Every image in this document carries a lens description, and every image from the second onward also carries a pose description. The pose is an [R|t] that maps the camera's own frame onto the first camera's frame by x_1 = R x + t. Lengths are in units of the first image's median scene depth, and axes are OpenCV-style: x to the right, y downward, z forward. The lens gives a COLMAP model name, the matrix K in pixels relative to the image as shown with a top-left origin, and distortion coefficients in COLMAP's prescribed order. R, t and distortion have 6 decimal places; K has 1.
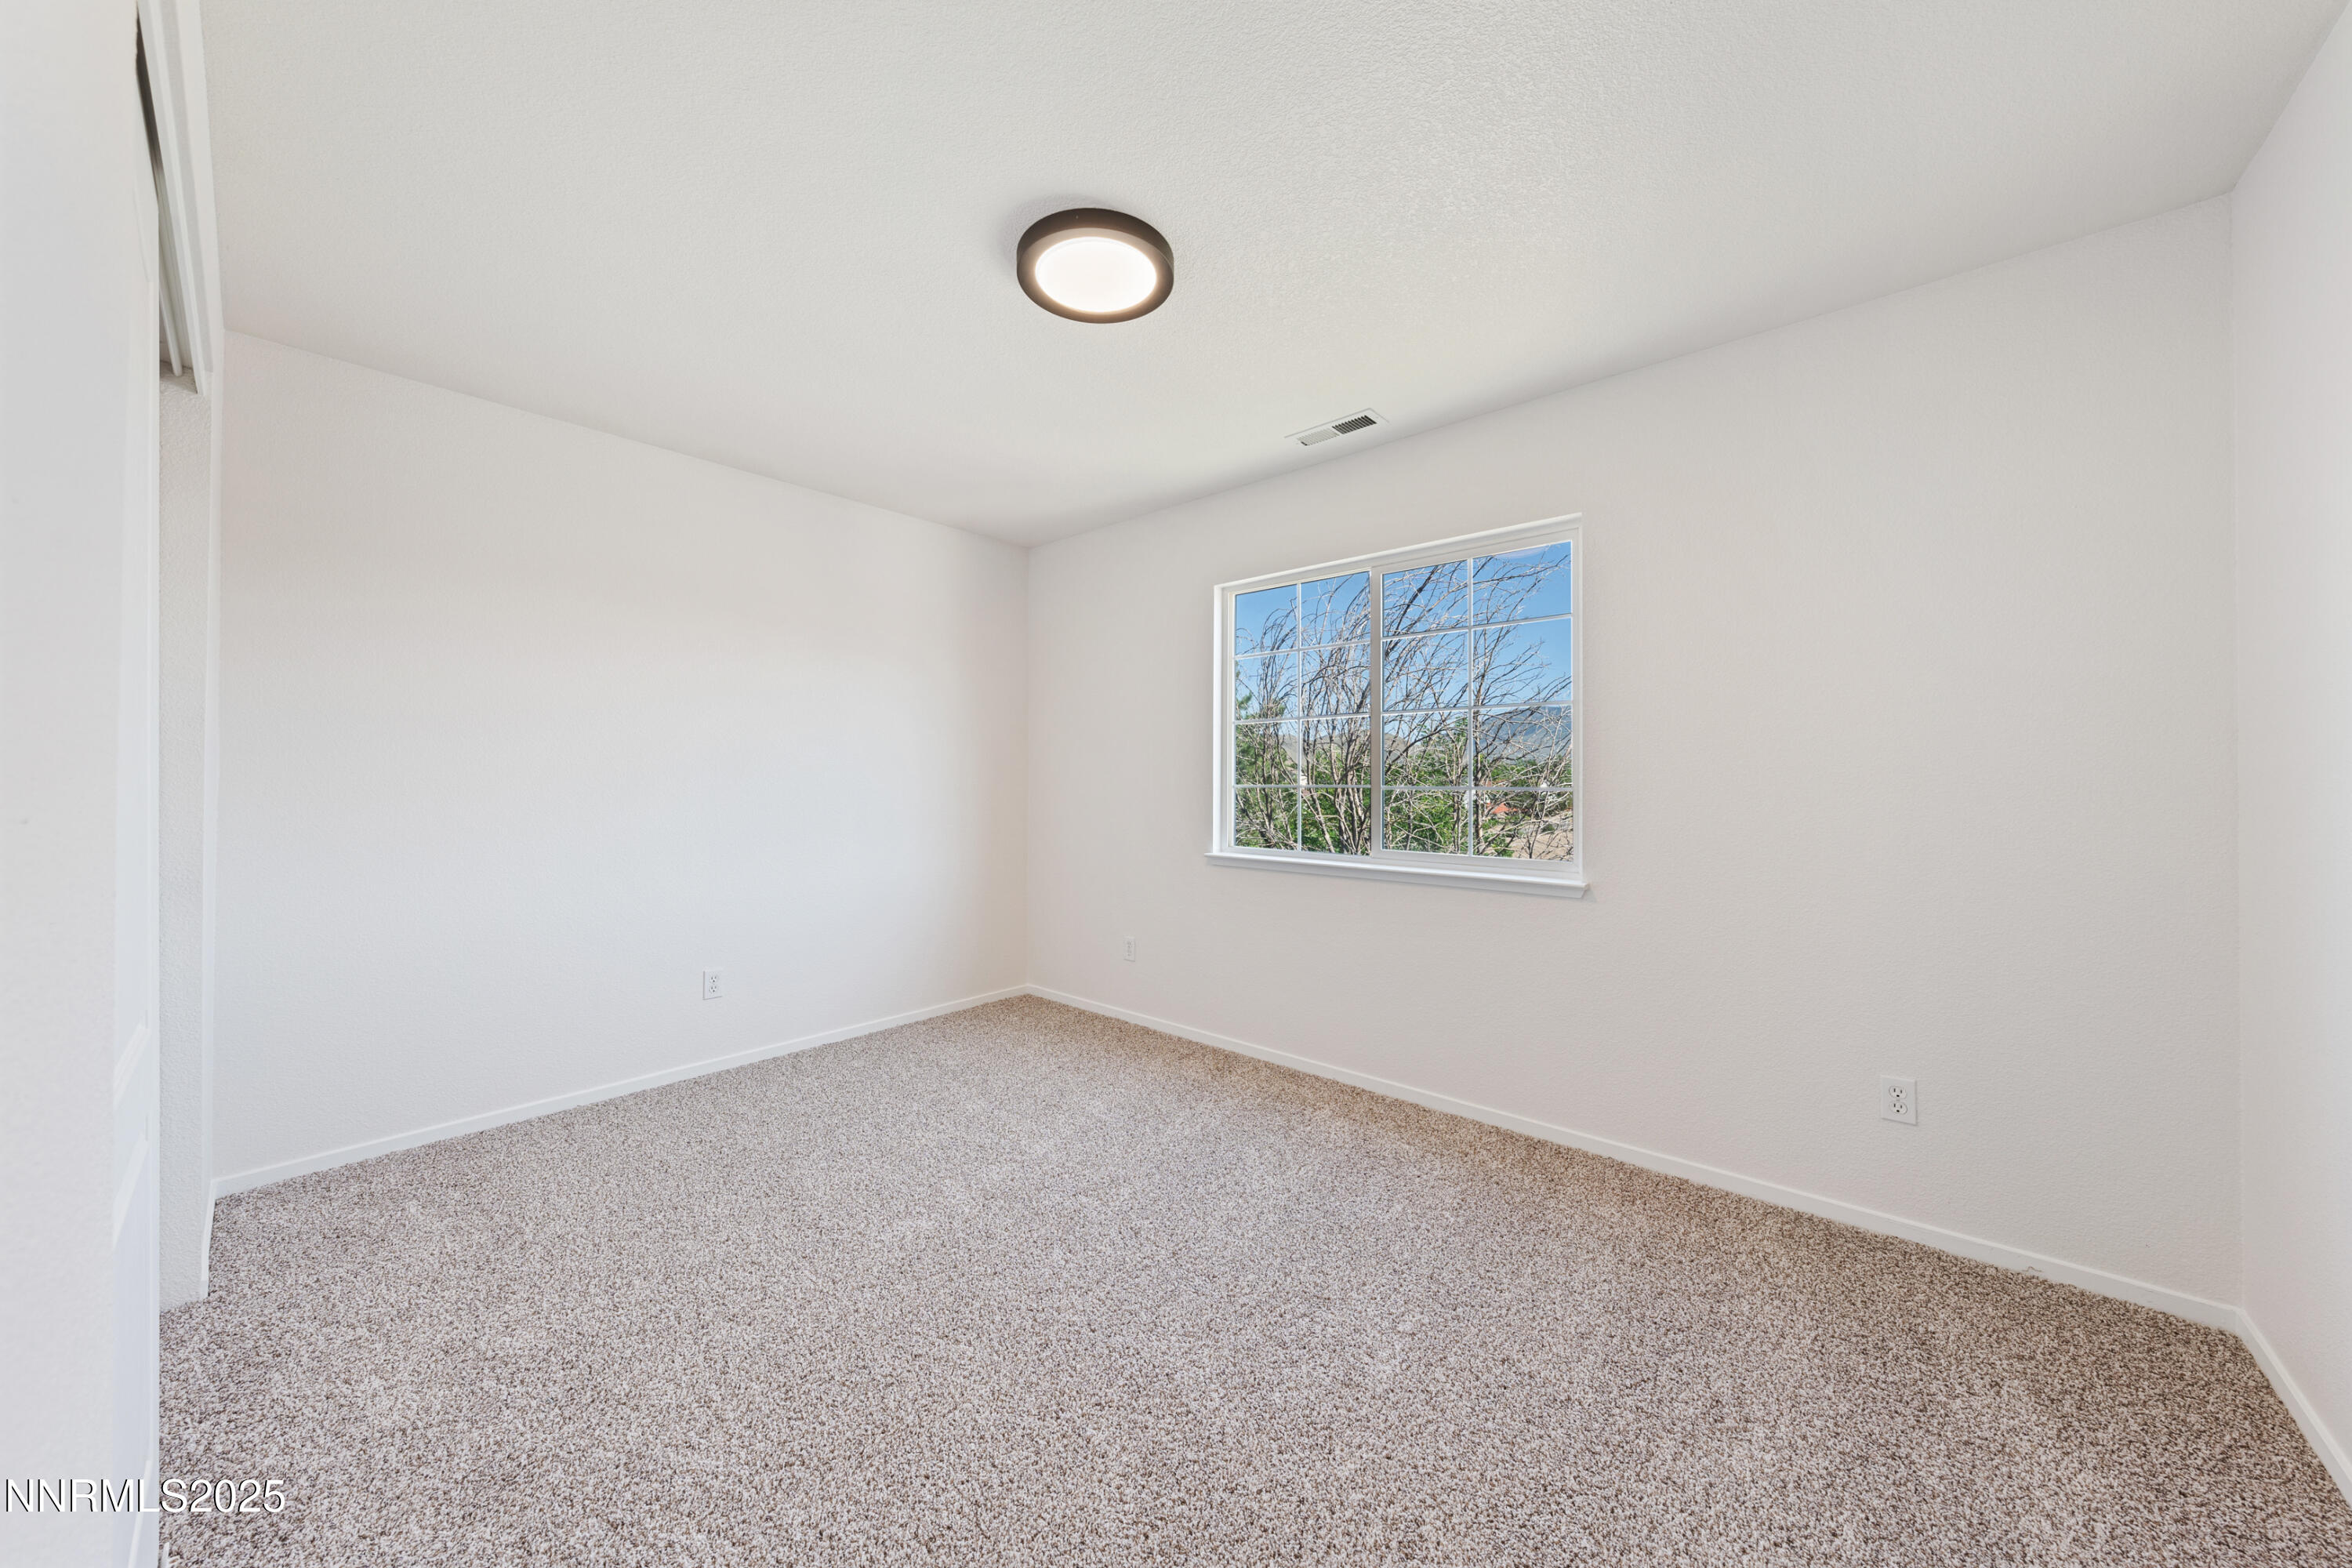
lens RADIAL K [[804.6, 0, 1174.2], [0, 804.6, 775.8], [0, 0, 1]] dist [-0.001711, -0.000036]
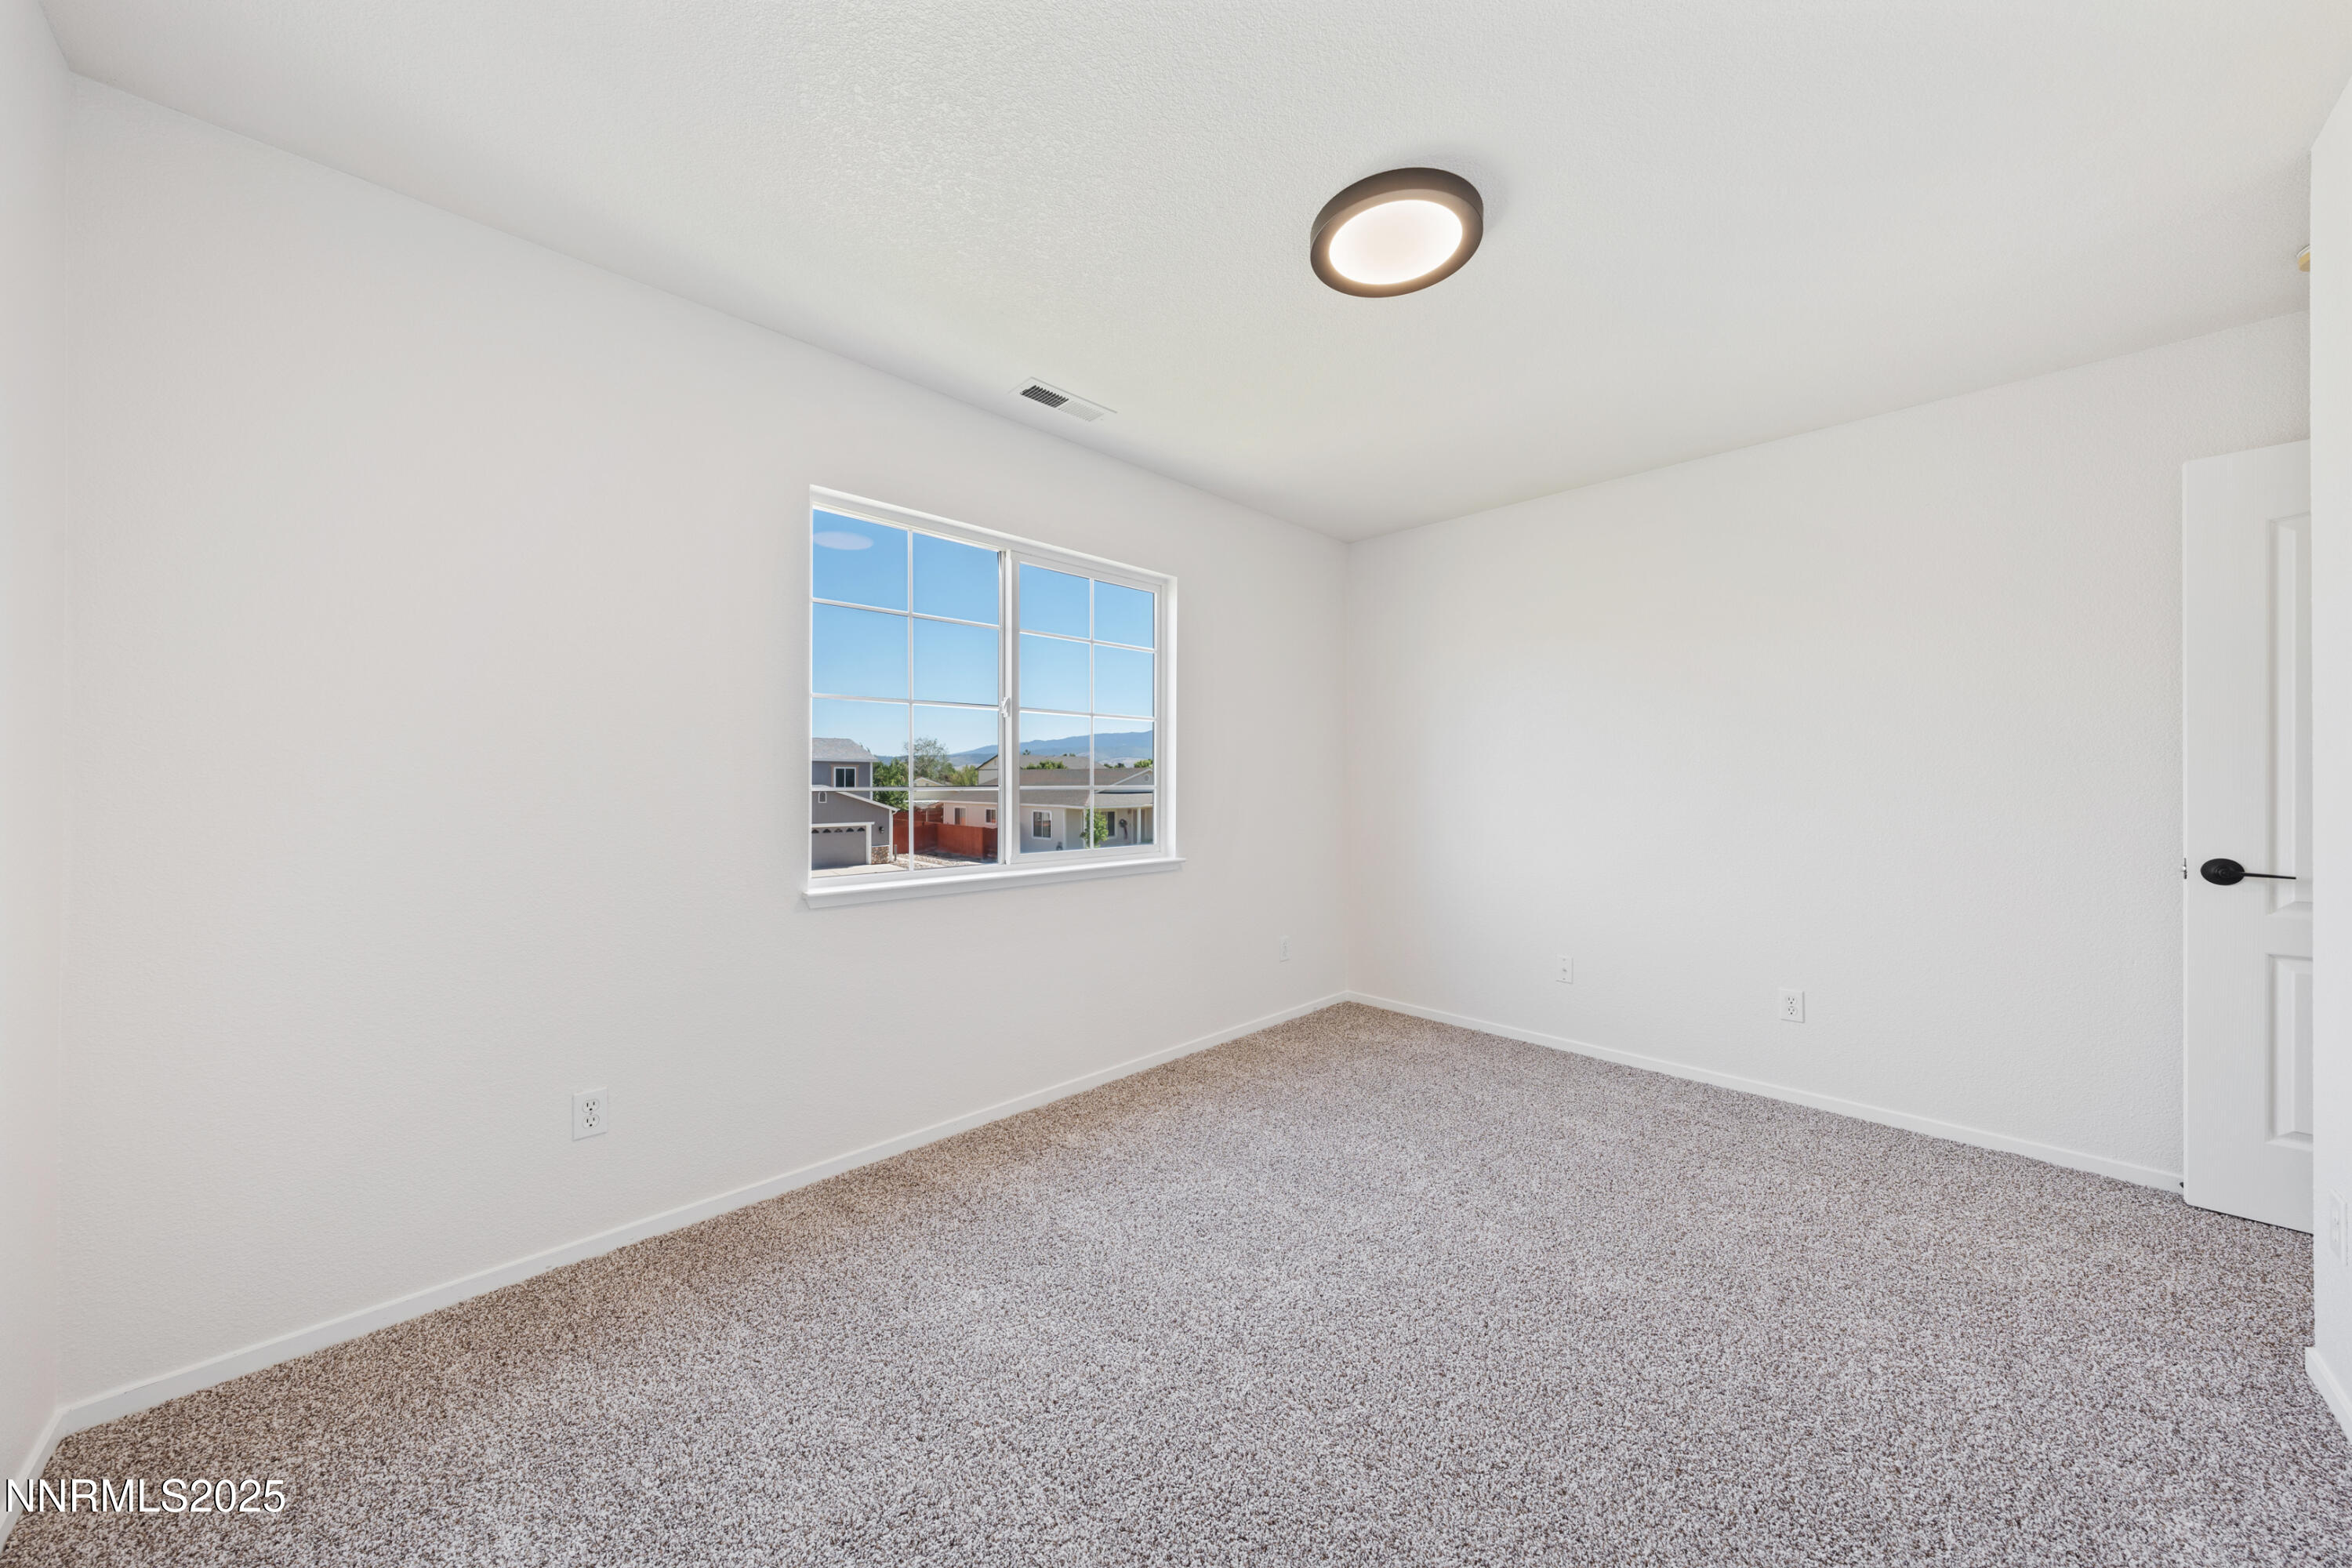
lens RADIAL K [[804.6, 0, 1173.7], [0, 804.6, 785.8], [0, 0, 1]] dist [-0.001711, -0.000036]
pose [[0.071653, -0.012296, 0.997354, -0.694965], [-0.007896, 0.999886, 0.012895, -0.001690], [-0.997398, -0.008799, 0.071548, 0.783295]]
